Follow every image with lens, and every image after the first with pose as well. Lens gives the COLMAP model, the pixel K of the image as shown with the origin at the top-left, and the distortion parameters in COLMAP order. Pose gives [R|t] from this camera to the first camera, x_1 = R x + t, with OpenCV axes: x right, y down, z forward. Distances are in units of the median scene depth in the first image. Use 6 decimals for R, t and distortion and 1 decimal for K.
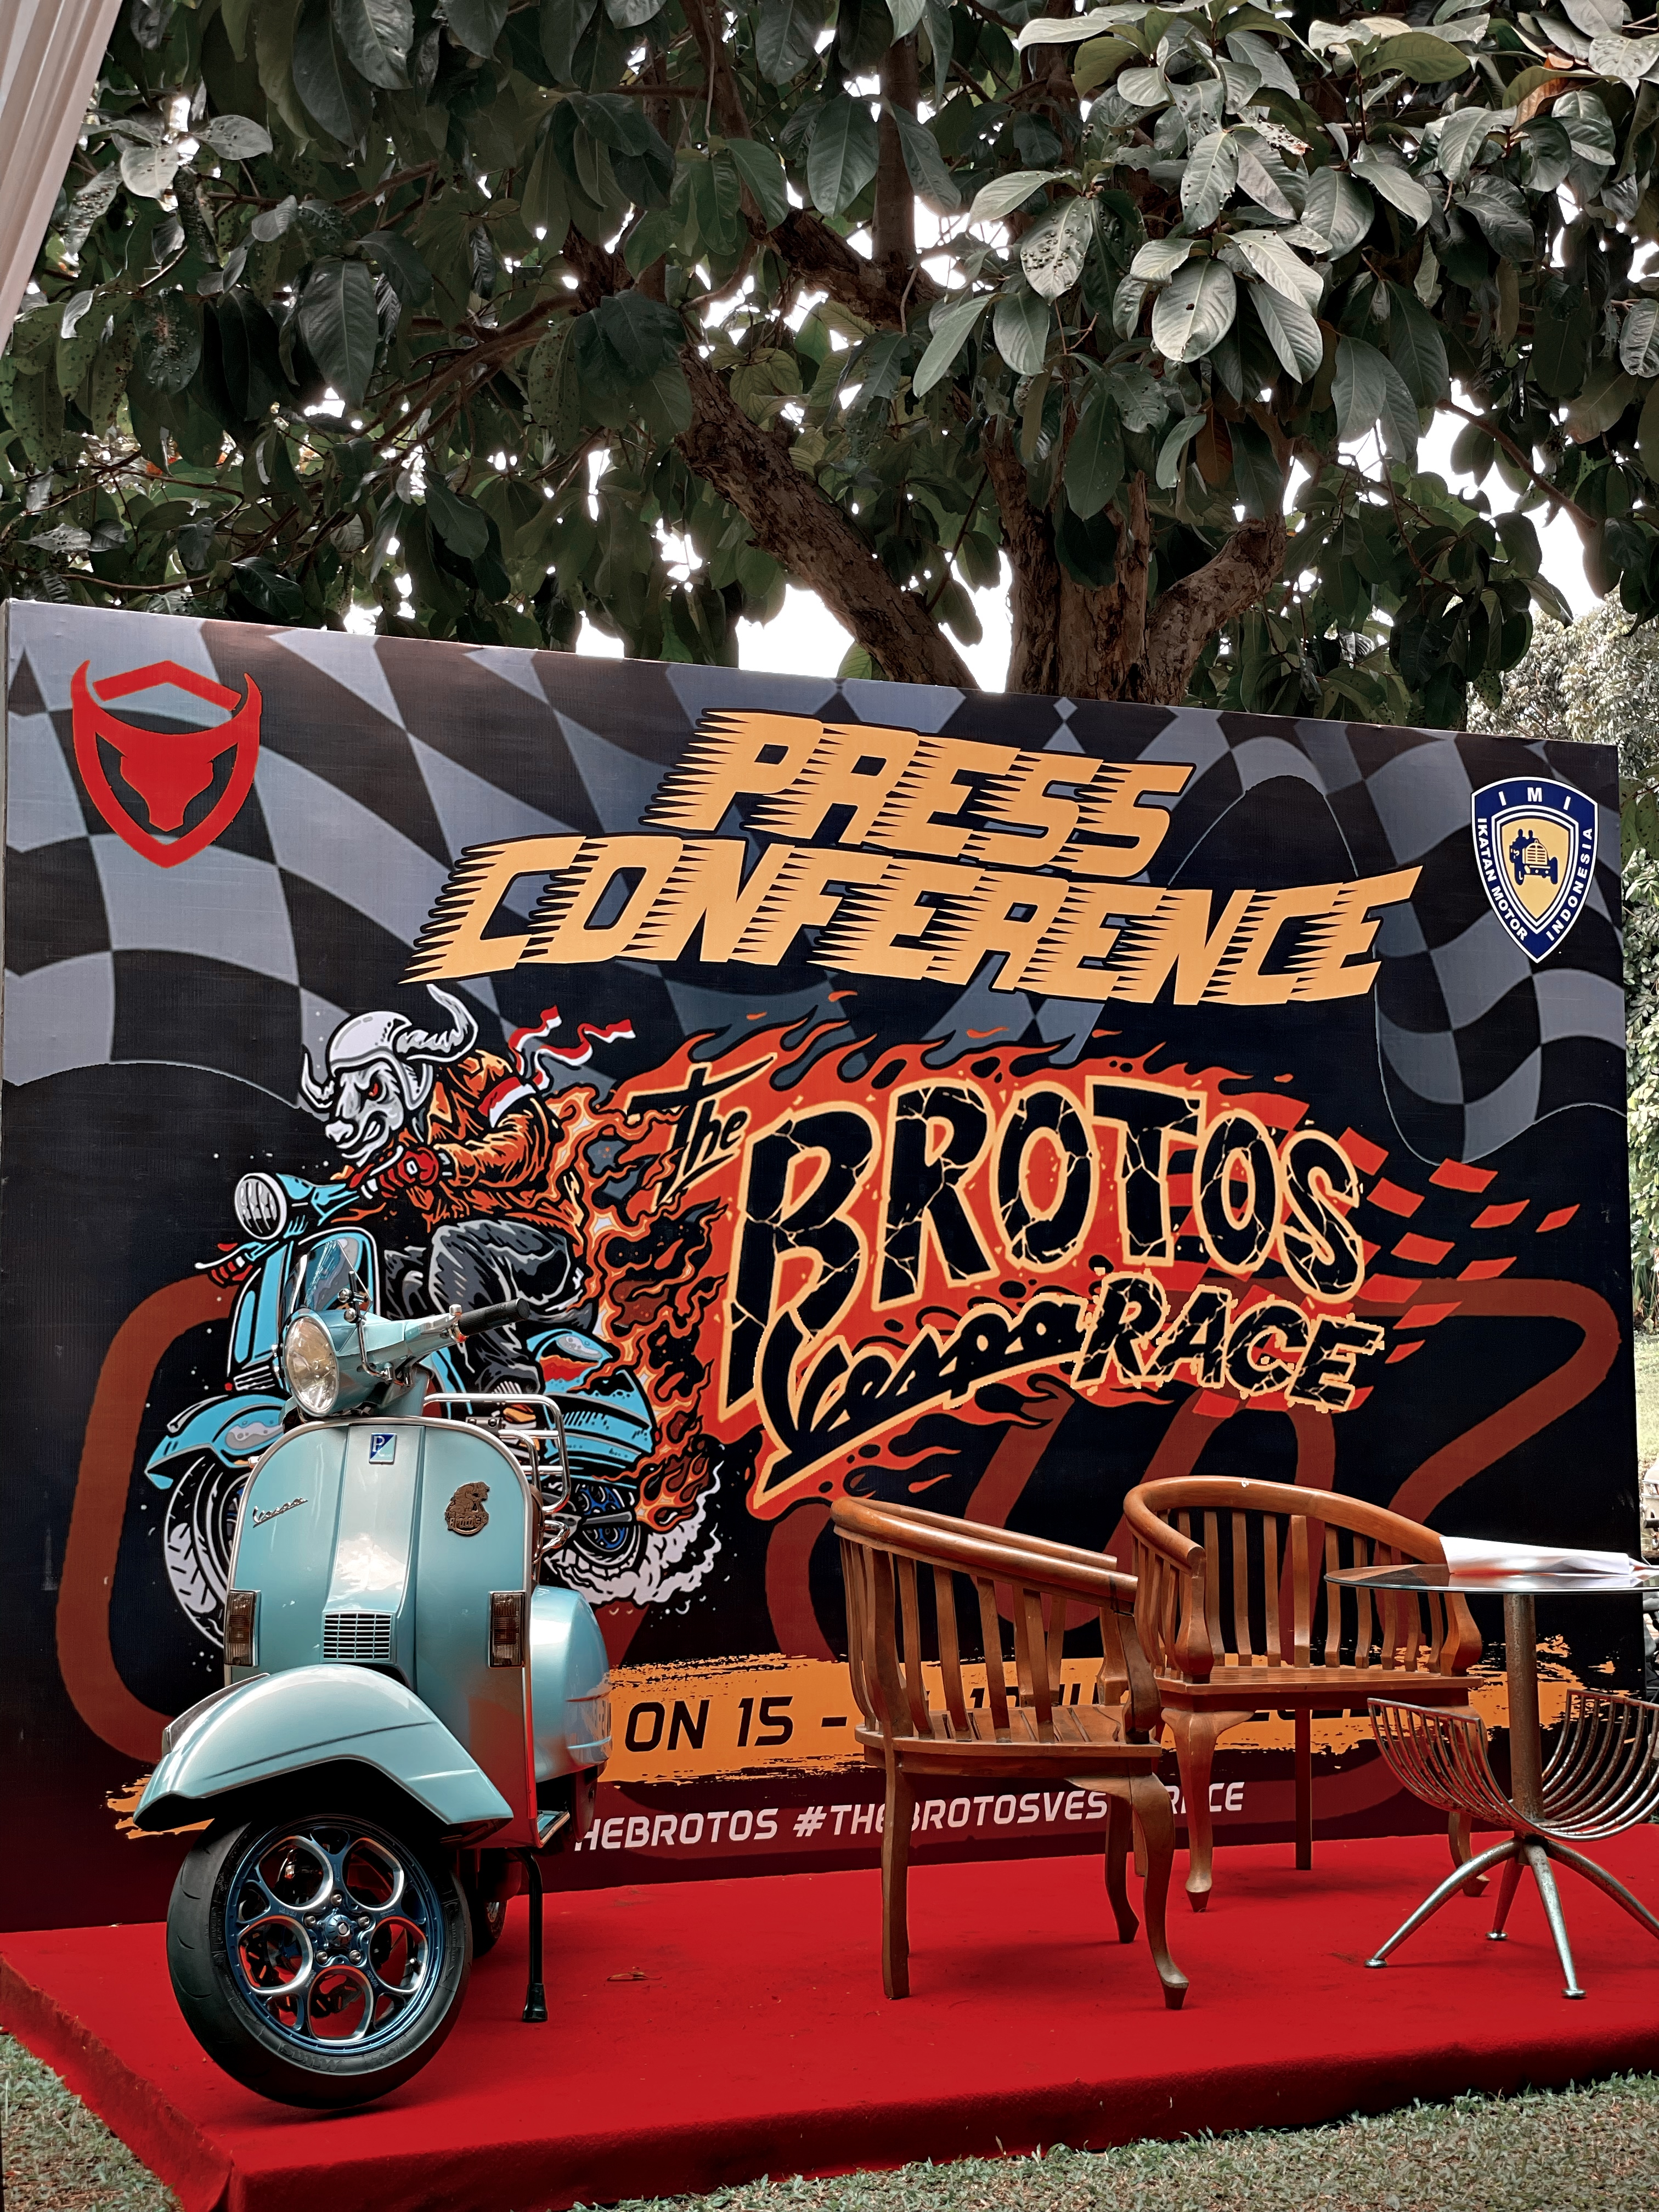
lens RADIAL K [[3393.9, 0, 868.7], [0, 3393.9, 1108.5], [0, 0, 1]] dist [0.131238, 0.000000]
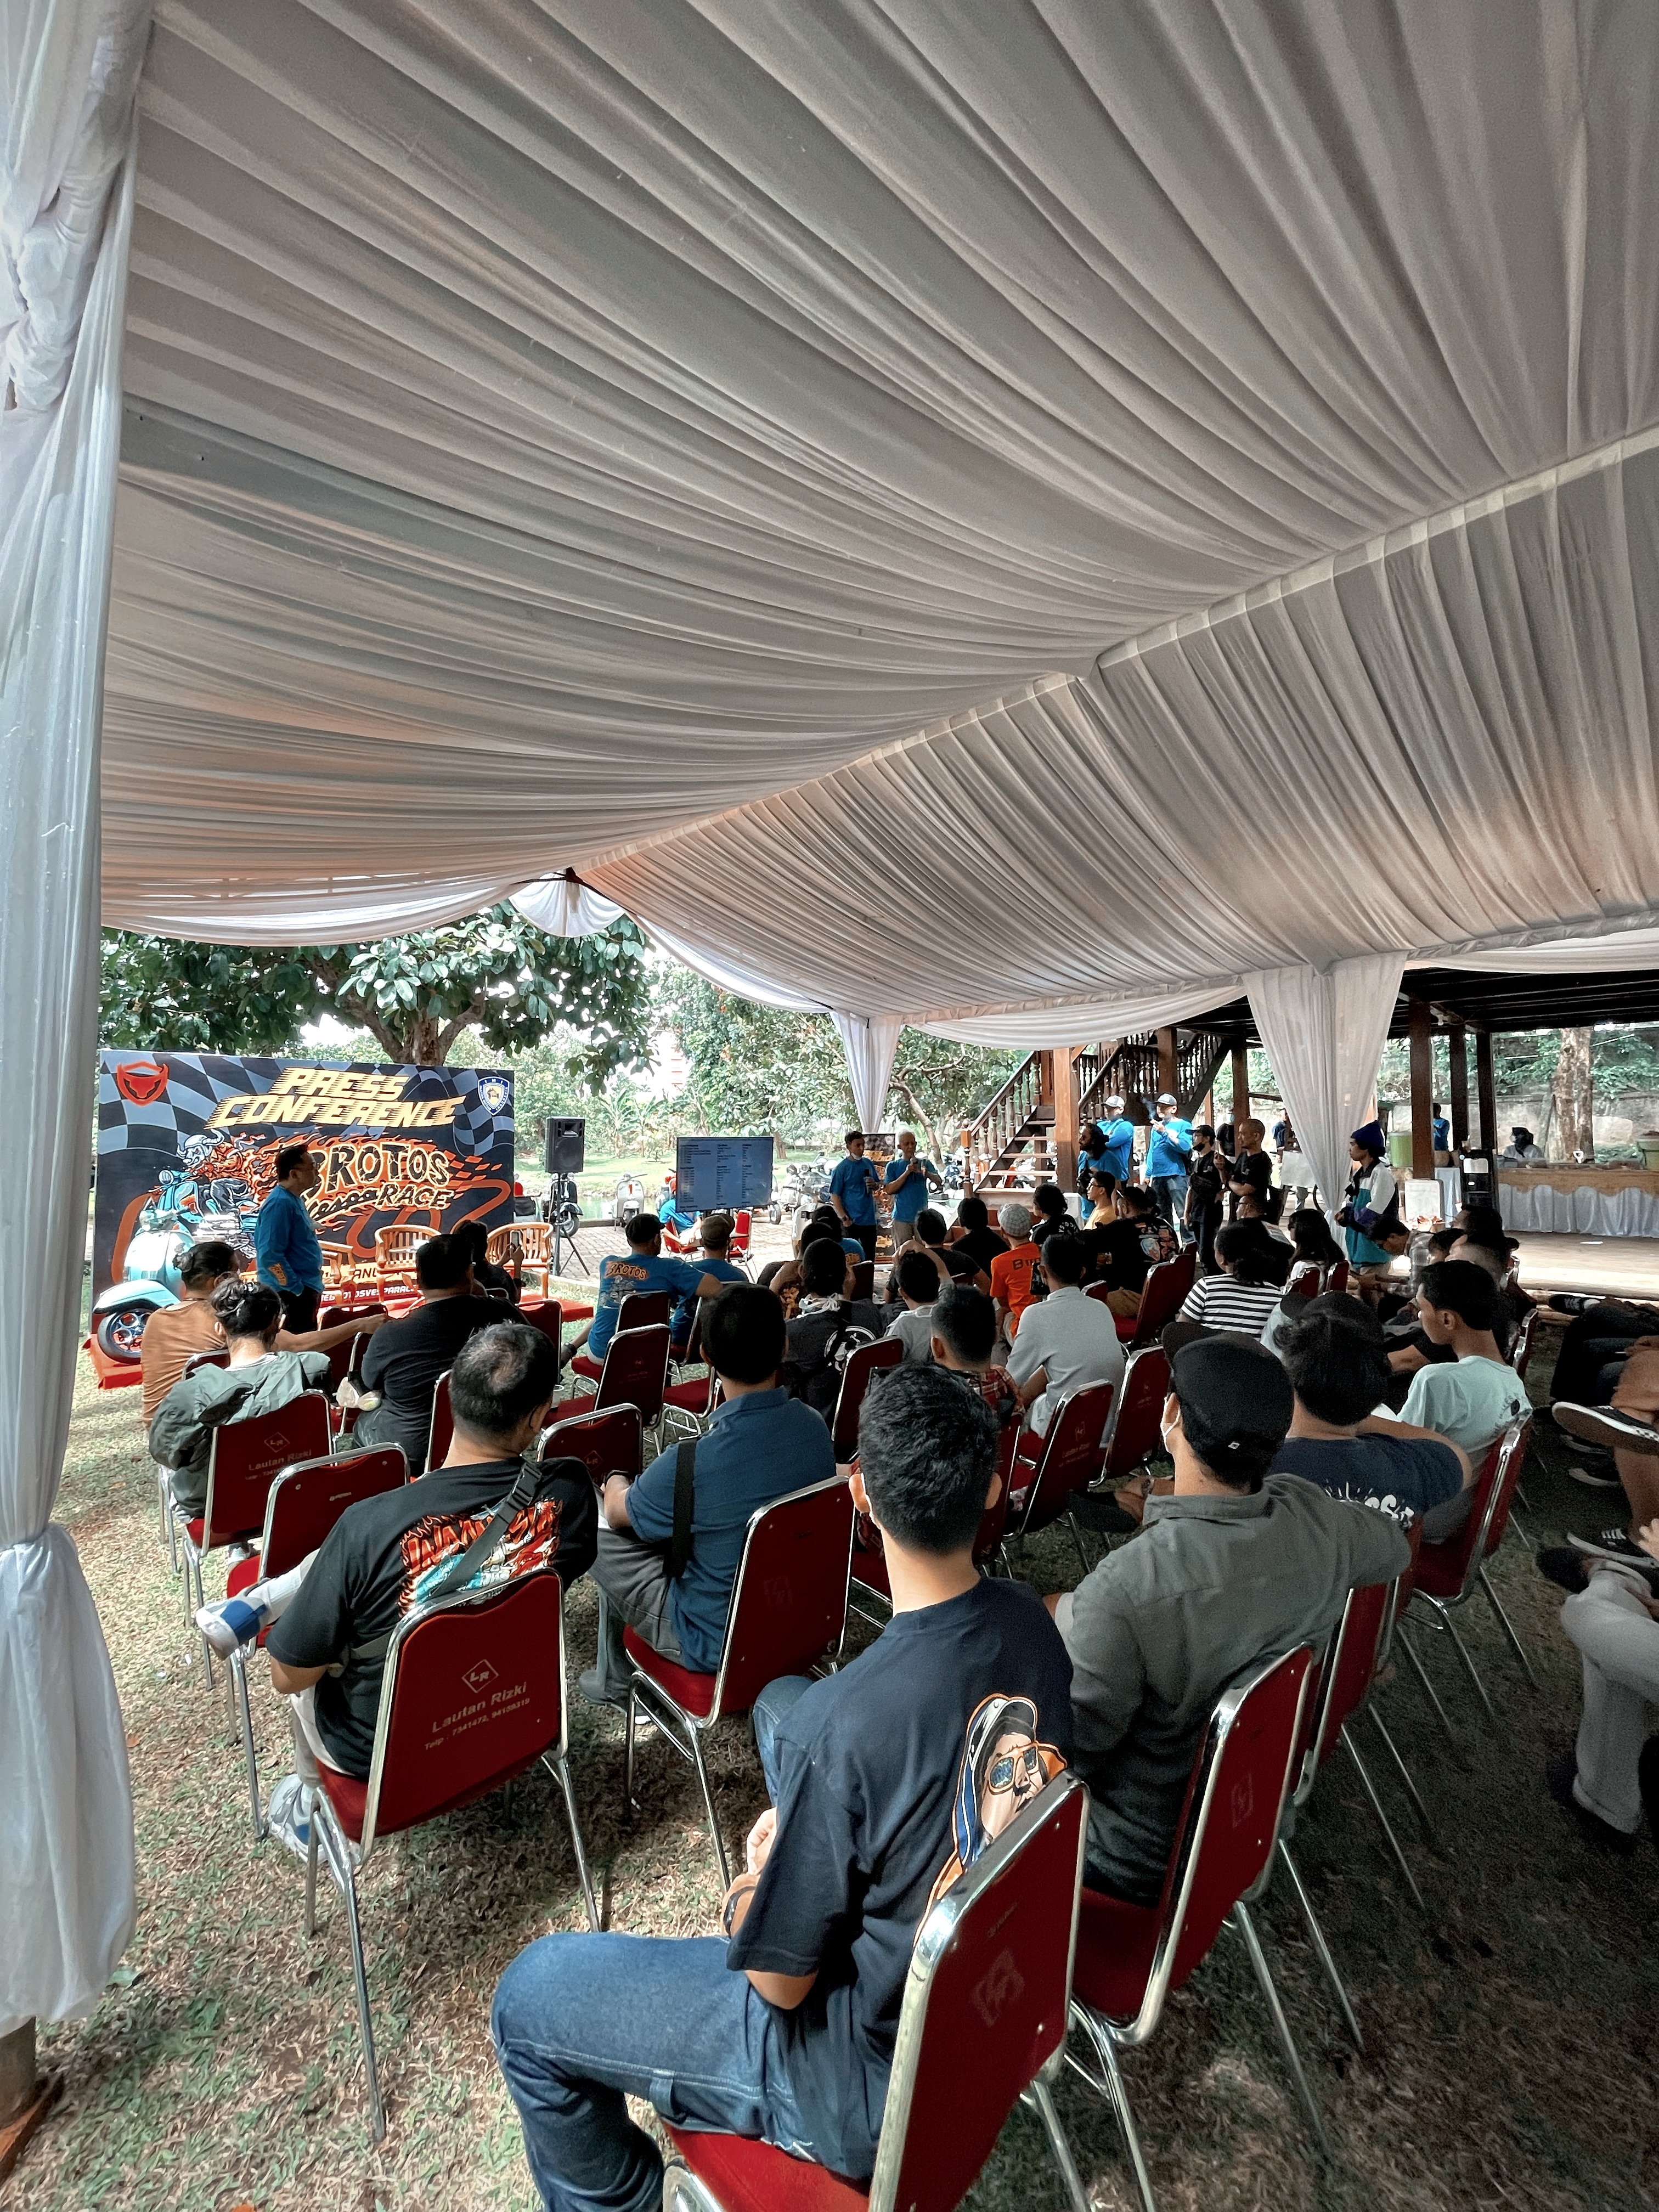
lens RADIAL K [[891.2, 0, 830.4], [0, 891.2, 1102.0], [0, 0, 1]] dist [-0.005163, -0.001019]
pose [[0.955480, 0.005997, 0.294996, 0.308862], [-0.012497, 0.999719, 0.020155, -0.102820], [-0.294792, -0.022944, 0.955286, -0.406846]]
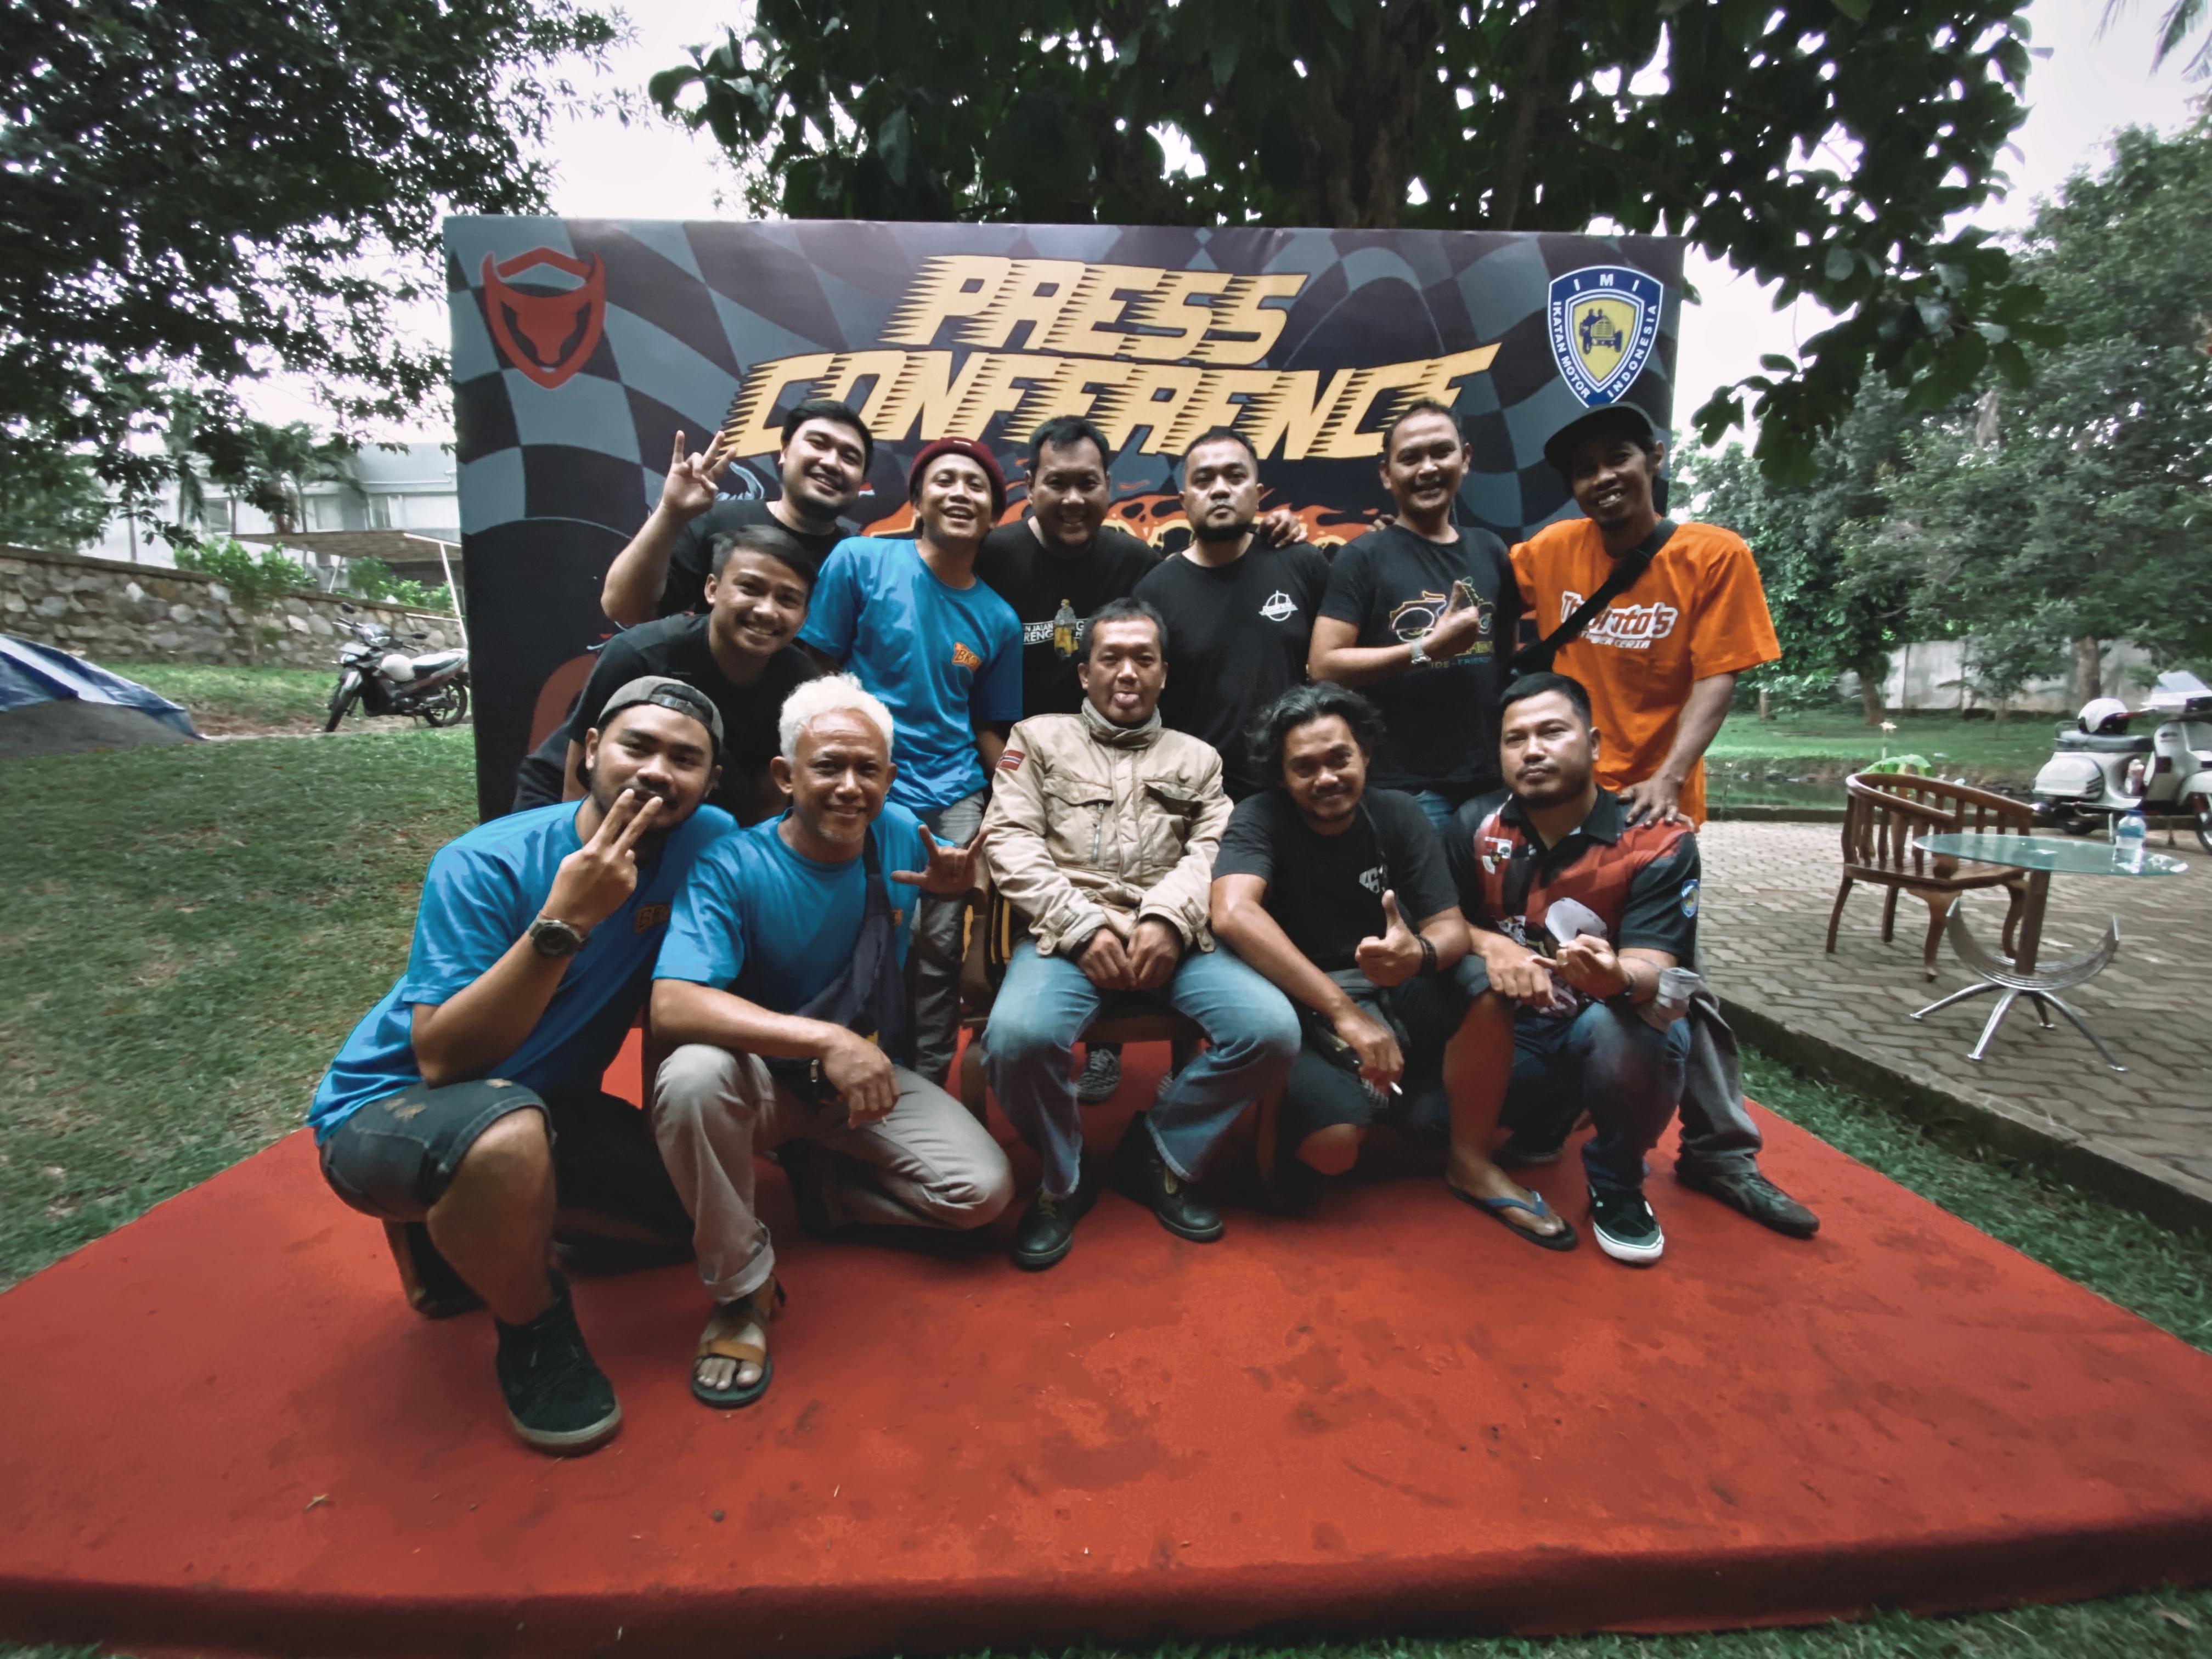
lens RADIAL K [[886.3, 0, 1099.1], [0, 886.3, 823.9], [0, 0, 1]] dist [0.014543, -0.000908]
pose [[0.918219, 0.055520, -0.392163, 0.178852], [0.021636, 0.981617, 0.189632, 0.048104], [0.395483, -0.182608, 0.900138, 0.634111]]
